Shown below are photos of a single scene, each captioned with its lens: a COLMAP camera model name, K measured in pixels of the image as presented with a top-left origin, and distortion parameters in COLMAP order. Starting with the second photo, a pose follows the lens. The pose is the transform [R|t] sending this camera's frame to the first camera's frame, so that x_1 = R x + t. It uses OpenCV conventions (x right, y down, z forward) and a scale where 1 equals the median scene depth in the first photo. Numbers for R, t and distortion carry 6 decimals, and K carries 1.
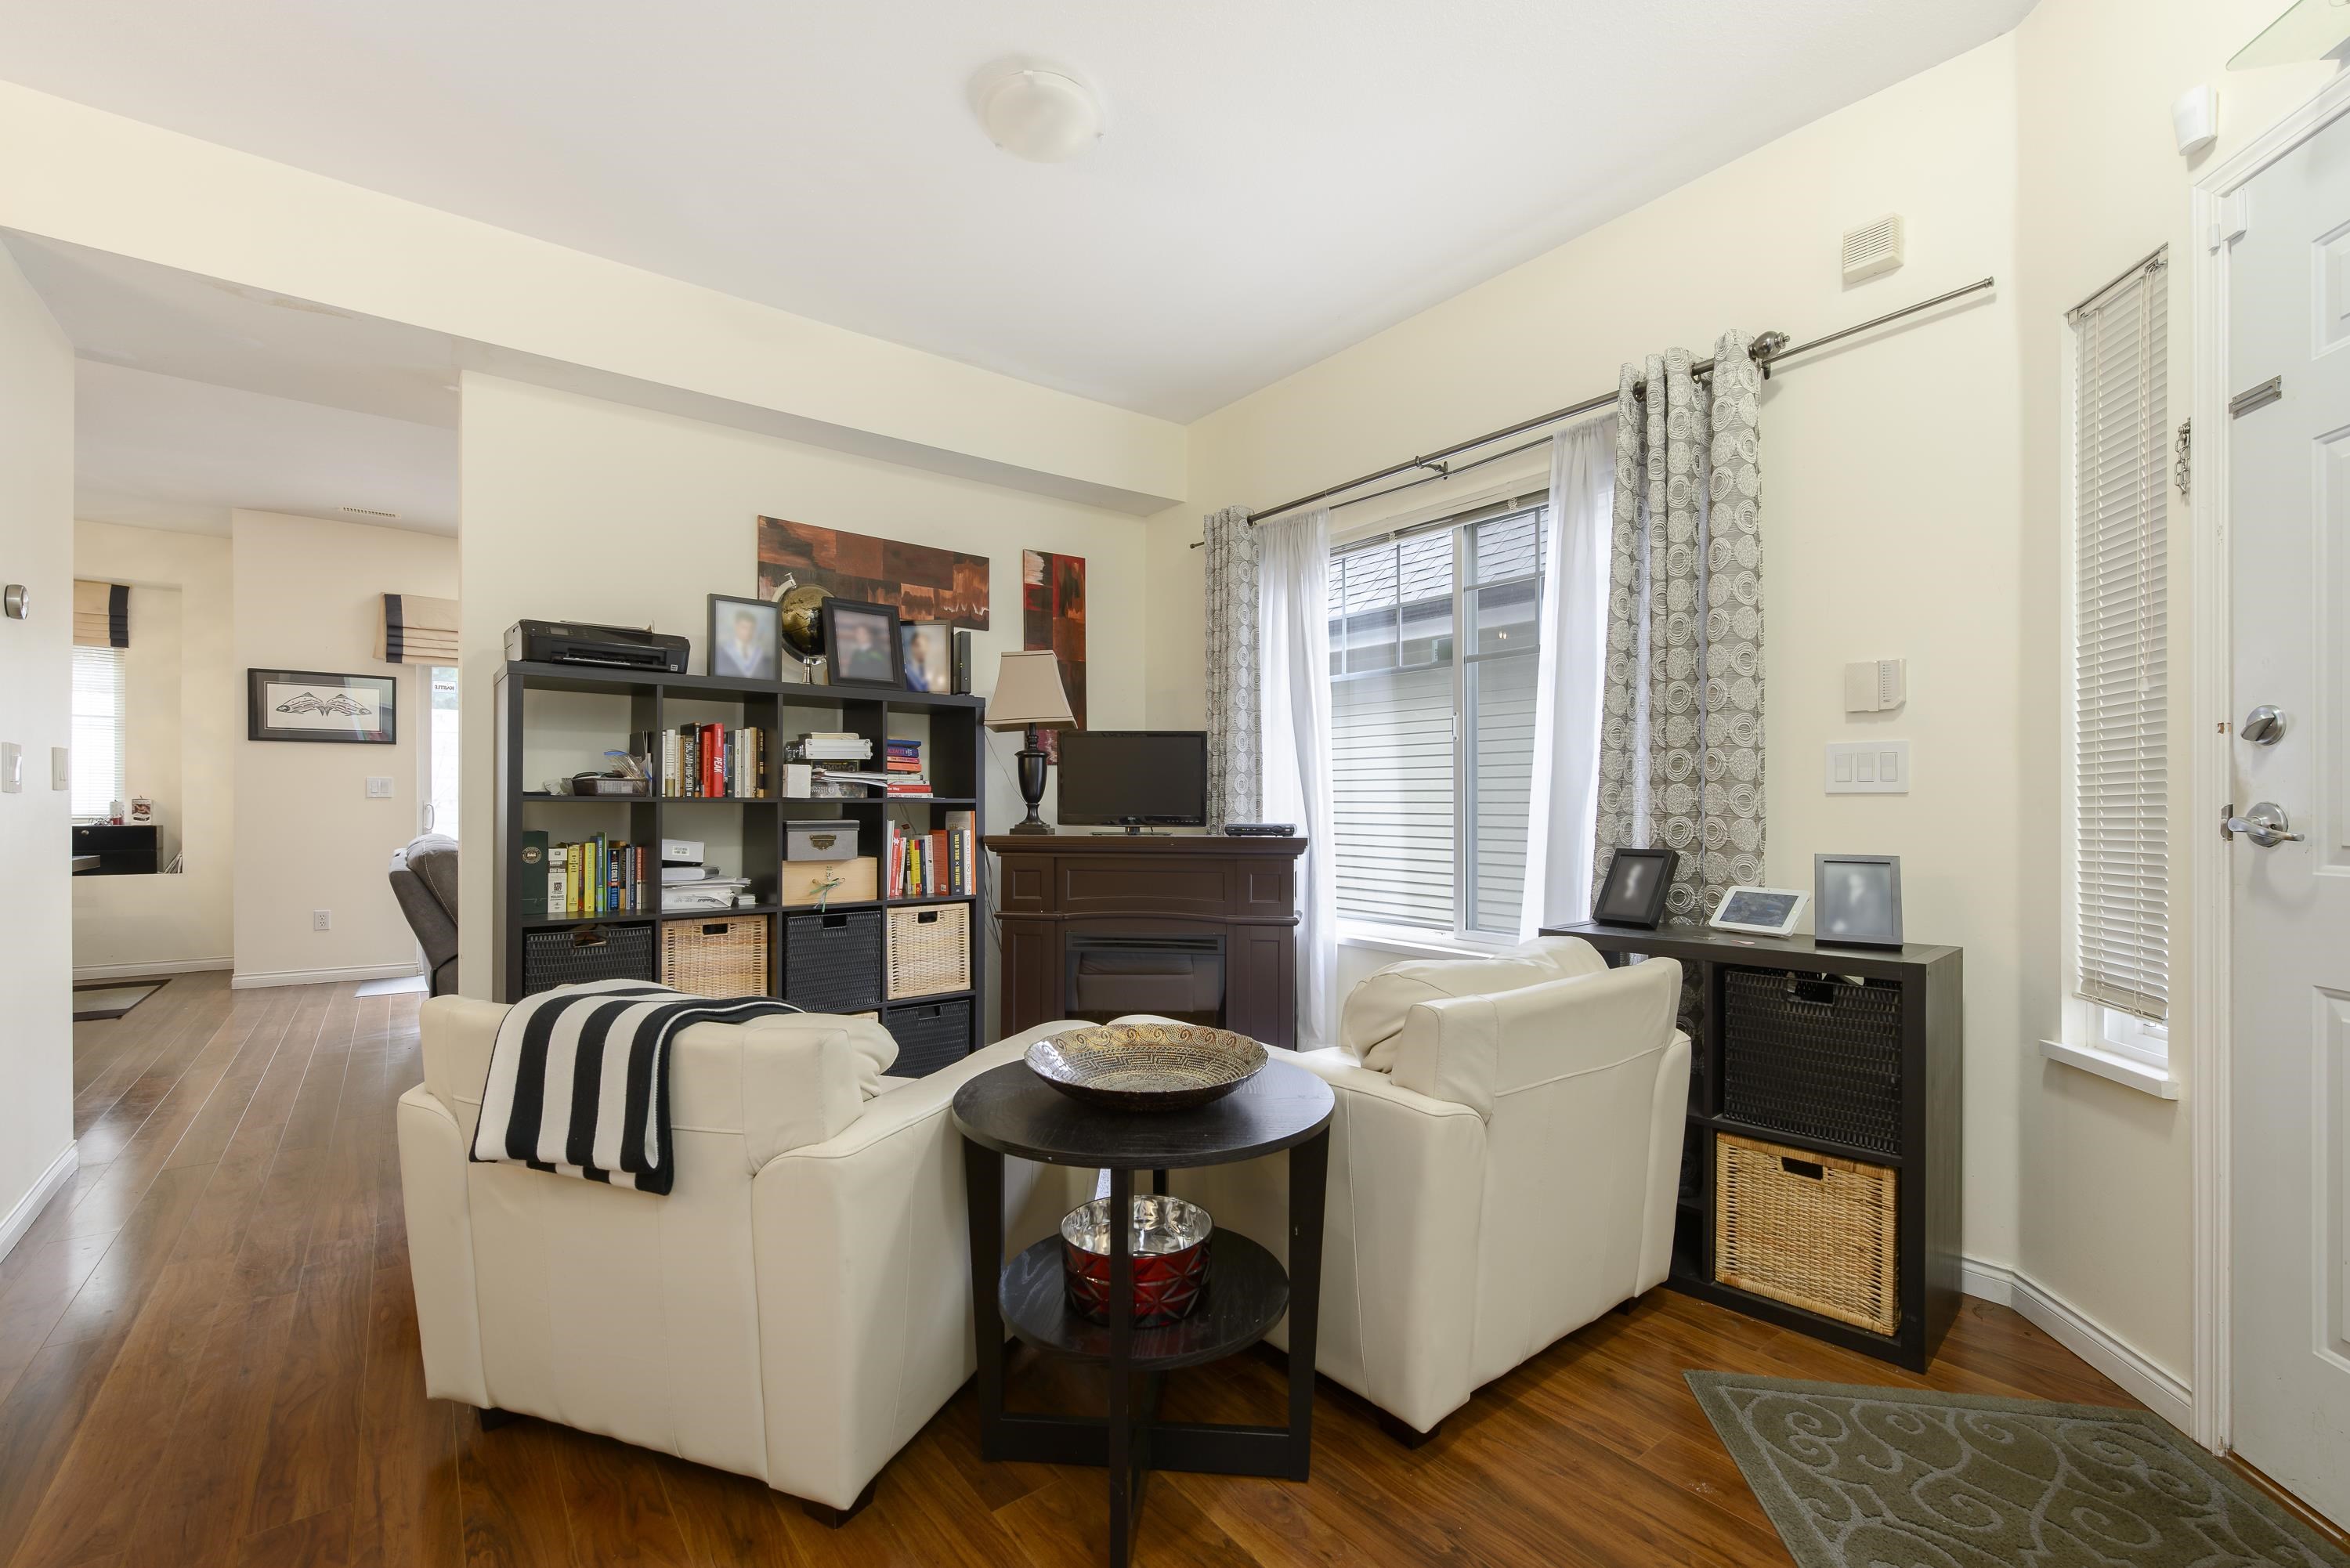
lens RADIAL K [[1003.3, 0, 1177.0], [0, 1003.3, 810.3], [0, 0, 1]] dist [0.001176, 0.000016]
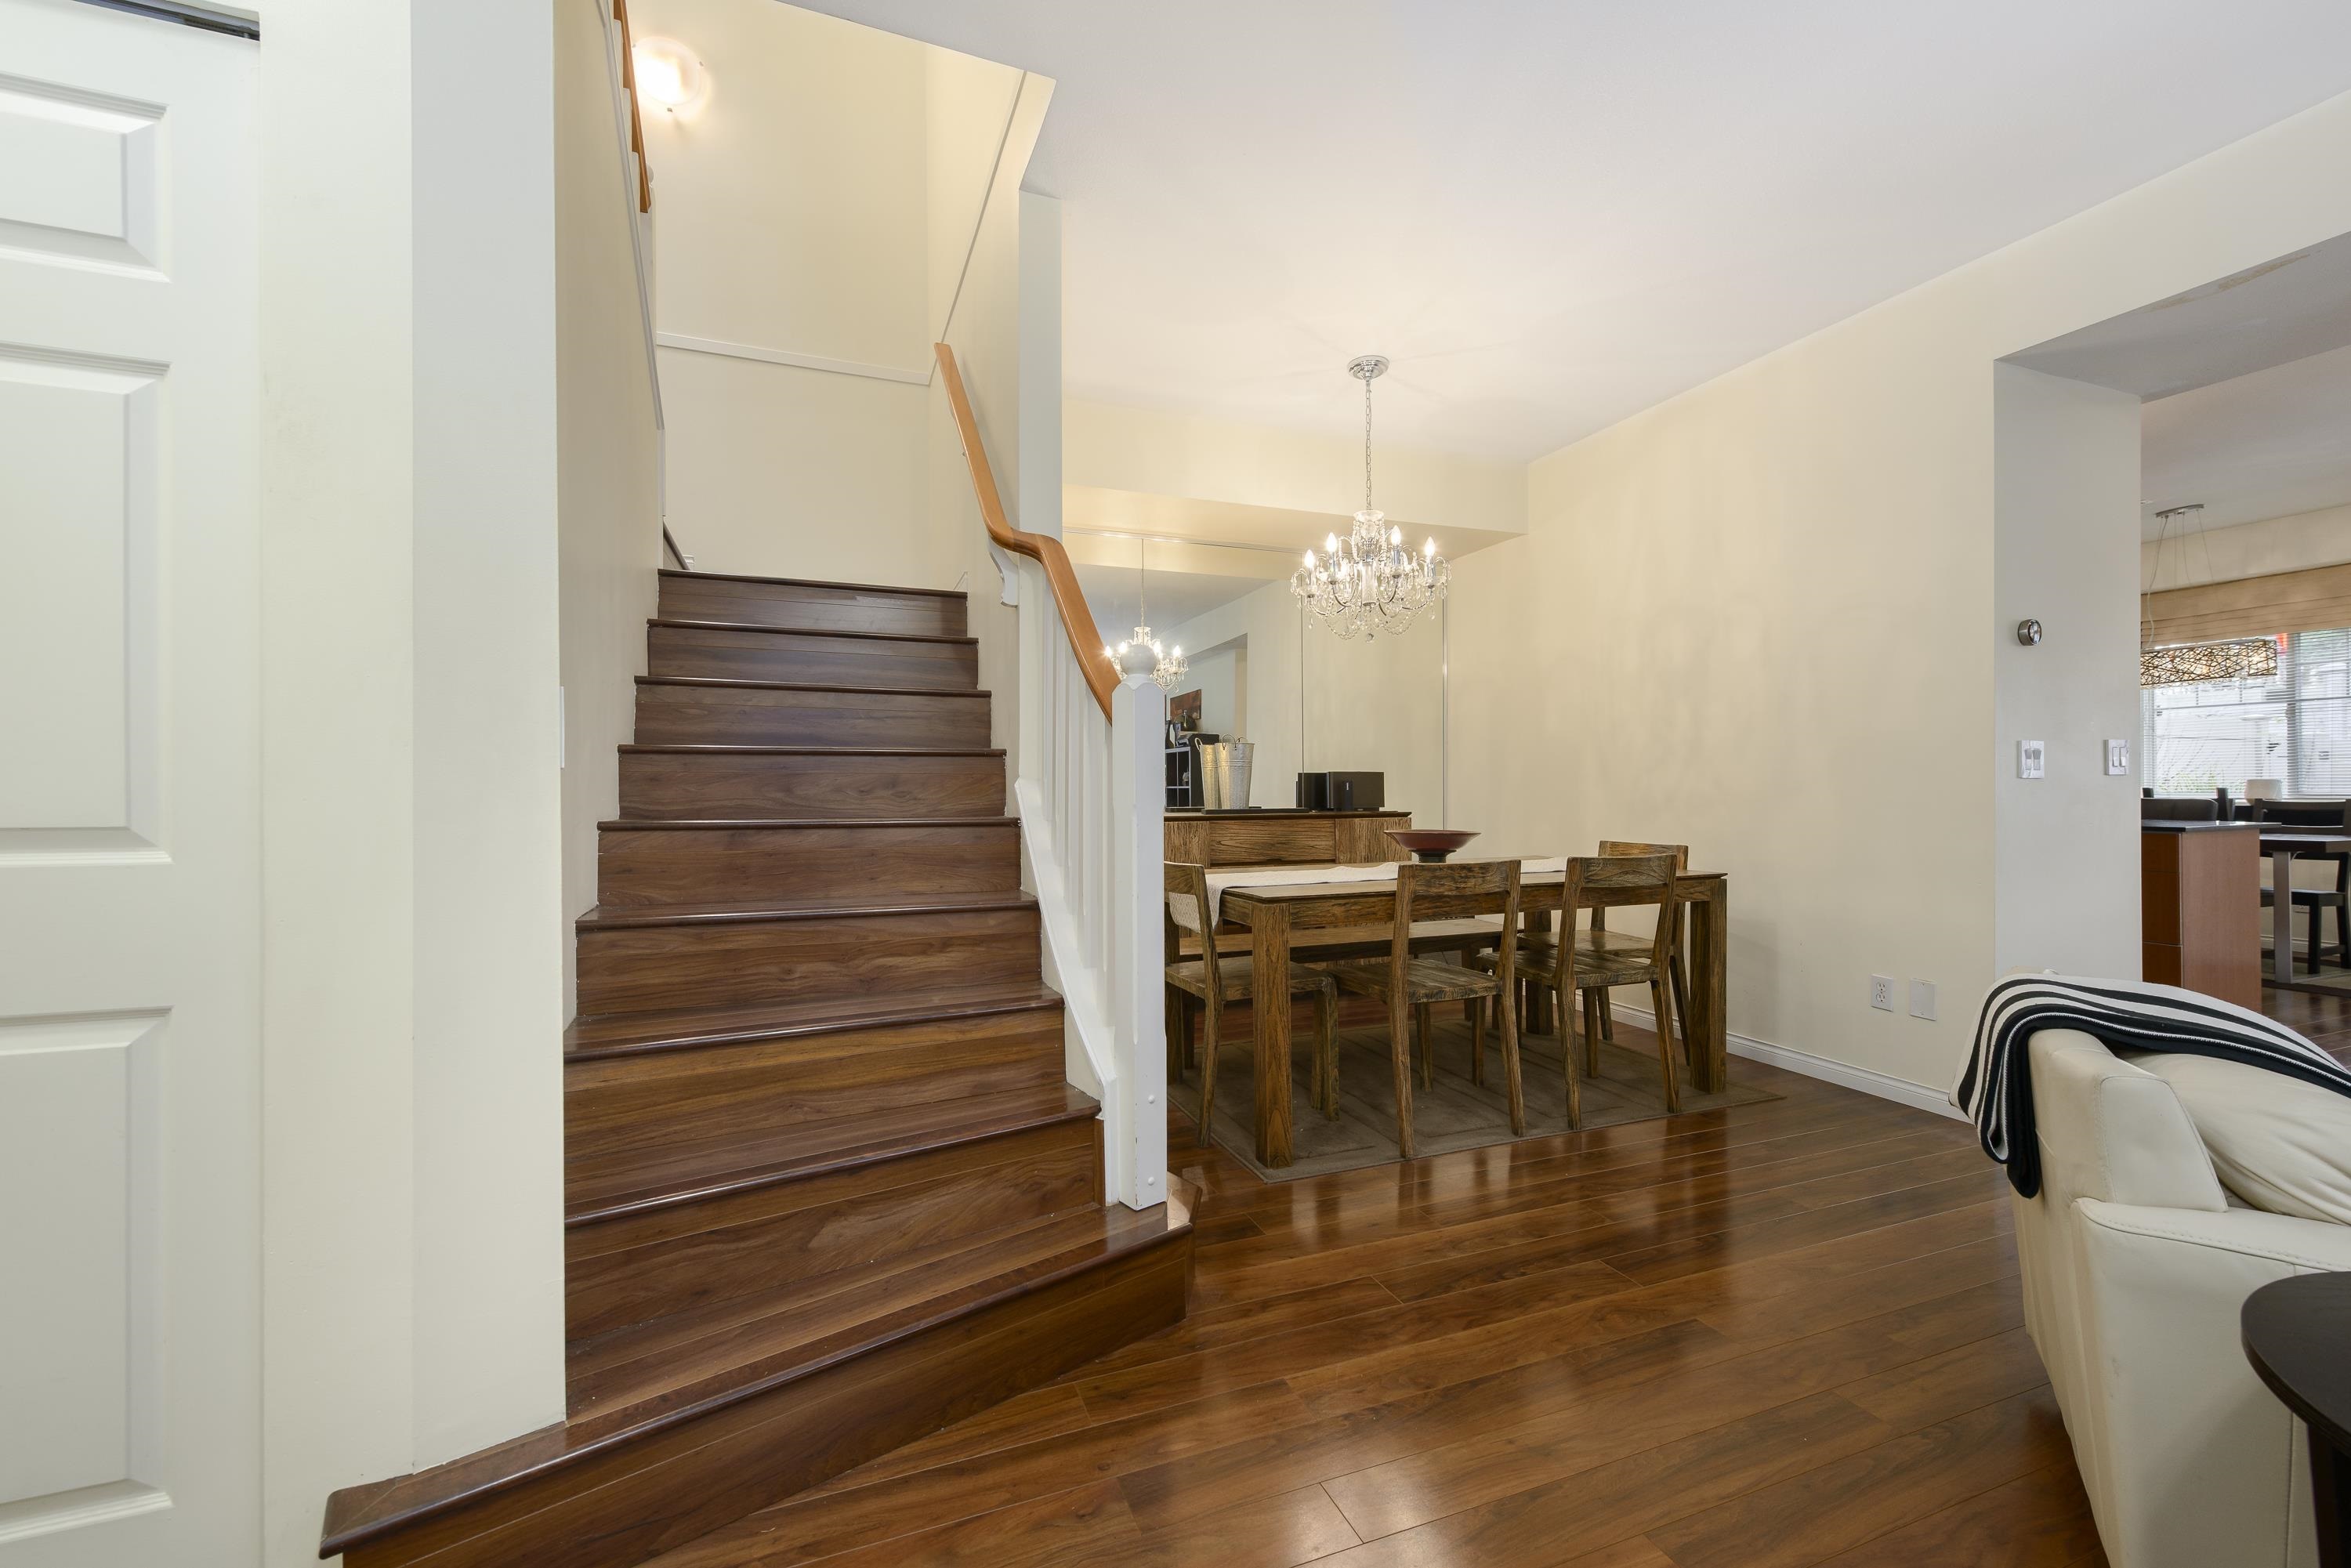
lens RADIAL K [[931.9, 0, 1177.7], [0, 931.9, 796.3], [0, 0, 1]] dist [0.002845, 0.000165]
pose [[-0.284467, 0.006413, -0.958664, 0.138393], [0.001594, 0.999979, 0.006216, -0.001230], [0.958684, 0.000240, -0.284472, 0.117358]]
